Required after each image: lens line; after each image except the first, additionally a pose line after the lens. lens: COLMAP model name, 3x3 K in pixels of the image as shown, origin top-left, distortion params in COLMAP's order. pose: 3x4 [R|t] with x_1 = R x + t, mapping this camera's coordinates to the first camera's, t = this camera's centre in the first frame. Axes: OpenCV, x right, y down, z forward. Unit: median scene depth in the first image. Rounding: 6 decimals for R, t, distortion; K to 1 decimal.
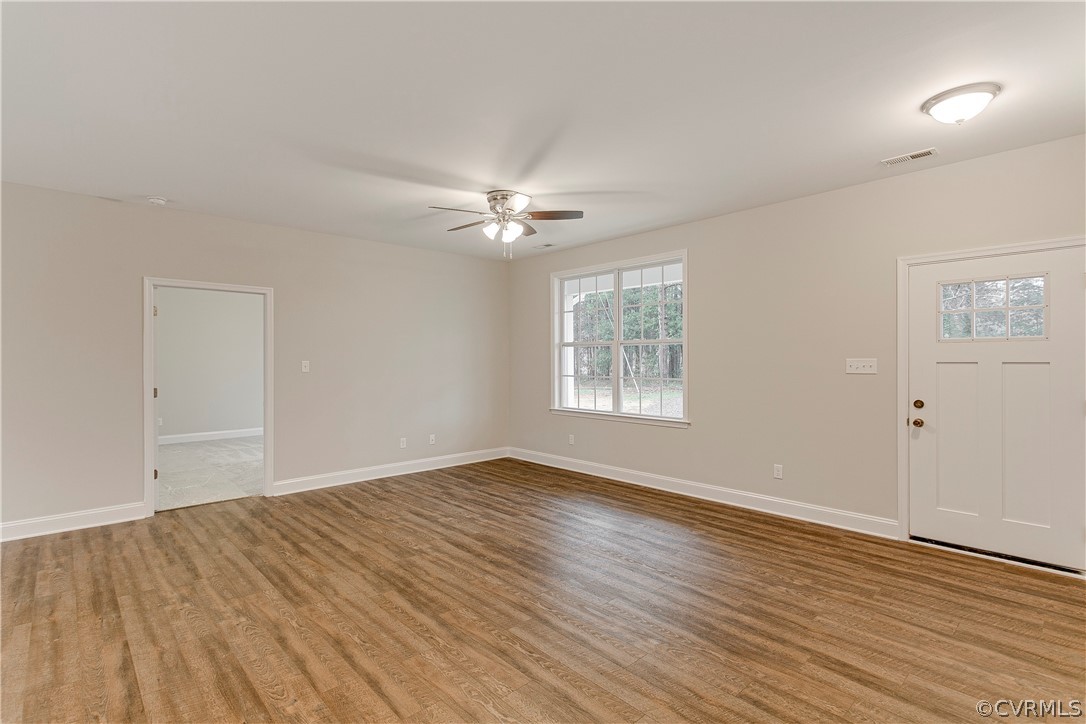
lens RADIAL K [[515.8, 0, 534.8], [0, 515.8, 365.7], [0, 0, 1]] dist [0.010608, -0.001136]
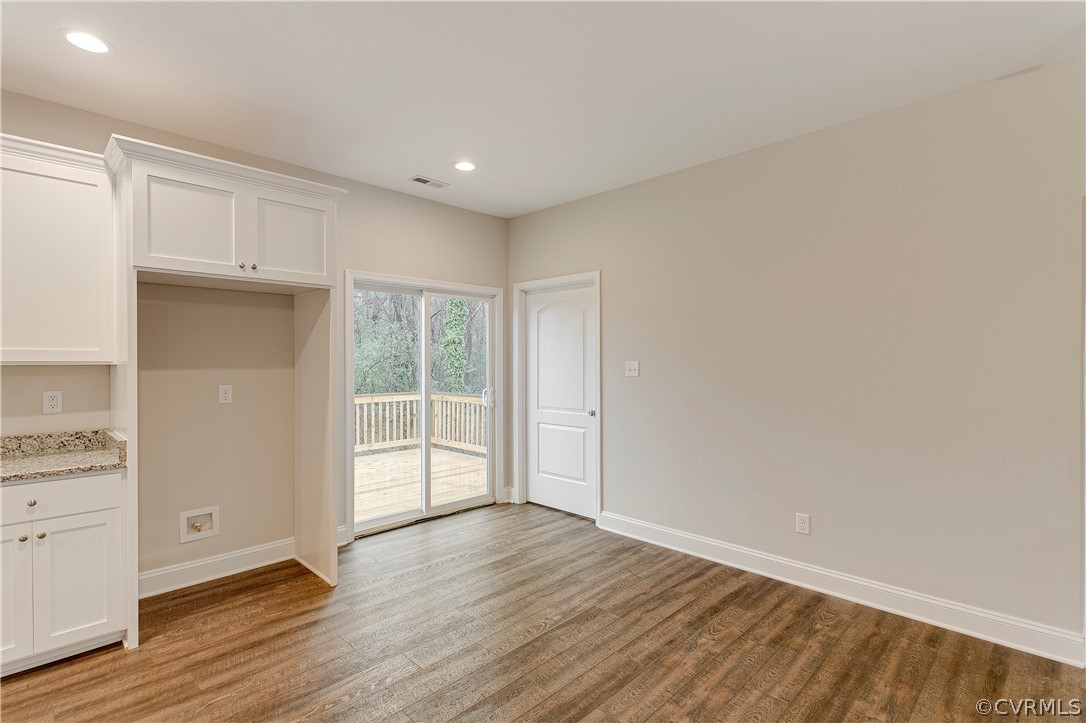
lens RADIAL K [[515.8, 0, 534.8], [0, 515.8, 365.2], [0, 0, 1]] dist [0.010608, -0.001136]
pose [[0.042628, 0.012497, -0.999013, -0.310274], [-0.010024, 0.999877, 0.012080, -0.005347], [0.999041, 0.009499, 0.042748, 0.509106]]
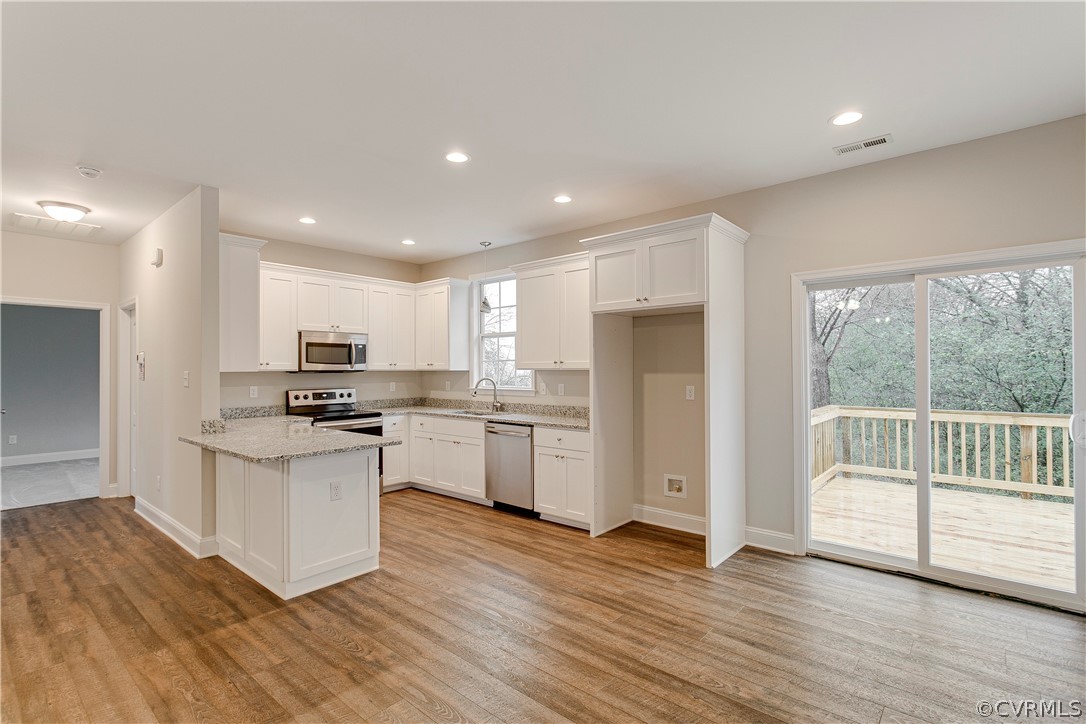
lens RADIAL K [[512.8, 0, 535.1], [0, 512.8, 364.3], [0, 0, 1]] dist [0.008451, -0.000406]
pose [[-0.993956, 0.008625, -0.109442, -0.730060], [0.008232, 0.999958, 0.004043, -0.010572], [0.109473, 0.003118, -0.993985, 1.094747]]
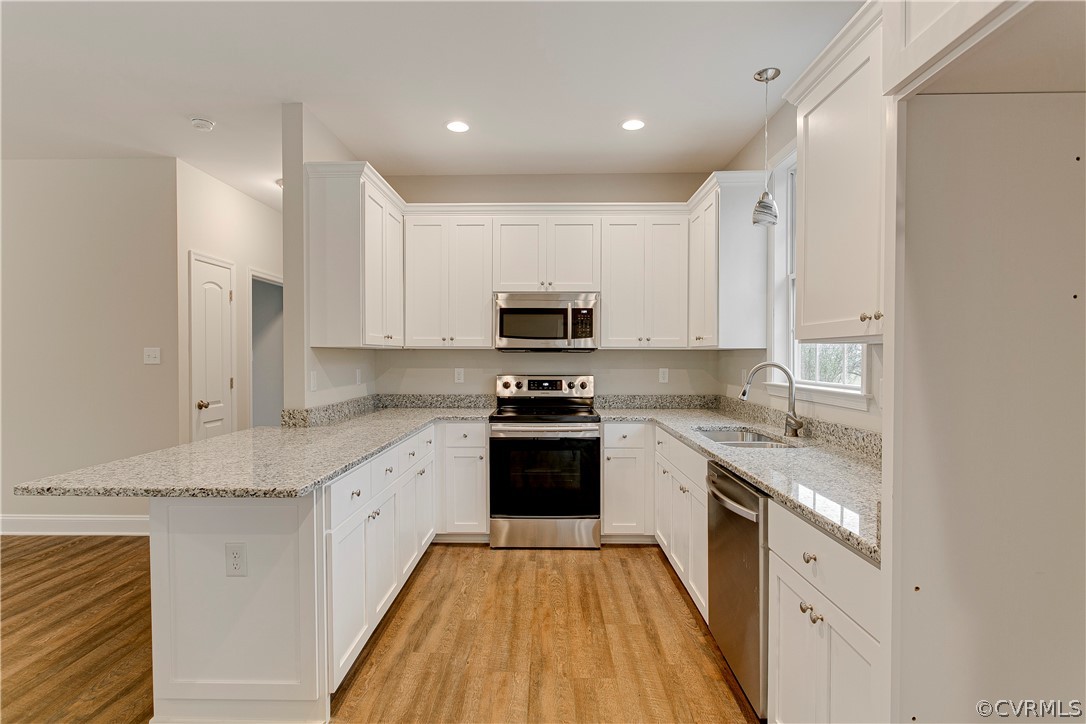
lens RADIAL K [[540.8, 0, 535.5], [0, 540.8, 363.1], [0, 0, 1]] dist [-0.002047, -0.000567]
pose [[-0.720701, -0.004790, 0.693230, -1.026277], [0.011200, 0.999765, 0.018551, 0.016156], [-0.693156, 0.021134, -0.720478, 0.375786]]
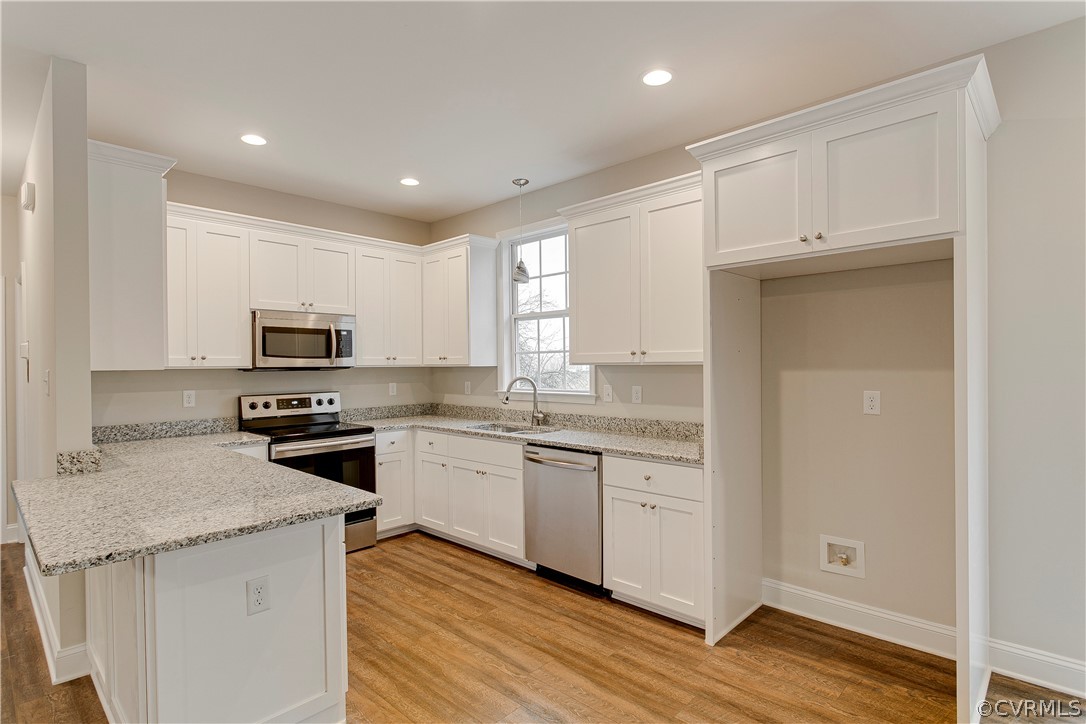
lens RADIAL K [[546.0, 0, 535.2], [0, 546.0, 363.5], [0, 0, 1]] dist [0.000365, -0.000554]
pose [[-0.997924, 0.014381, -0.062776, -0.708939], [0.013697, 0.999842, 0.011306, -0.005558], [0.062929, 0.010422, -0.997964, 0.706116]]
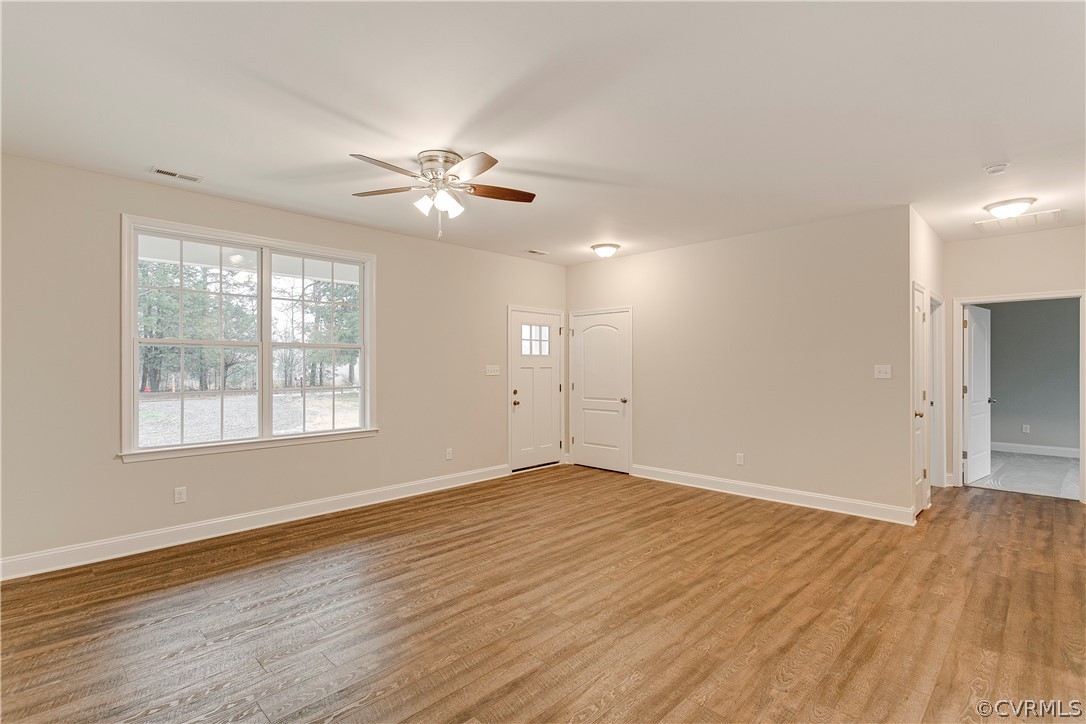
lens RADIAL K [[512.8, 0, 535.1], [0, 512.8, 364.3], [0, 0, 1]] dist [0.008451, -0.000406]
pose [[-0.042820, 0.006646, 0.999061, -0.938865], [0.014673, 0.999874, -0.006022, -0.007261], [-0.998975, 0.014402, -0.042912, 0.977673]]
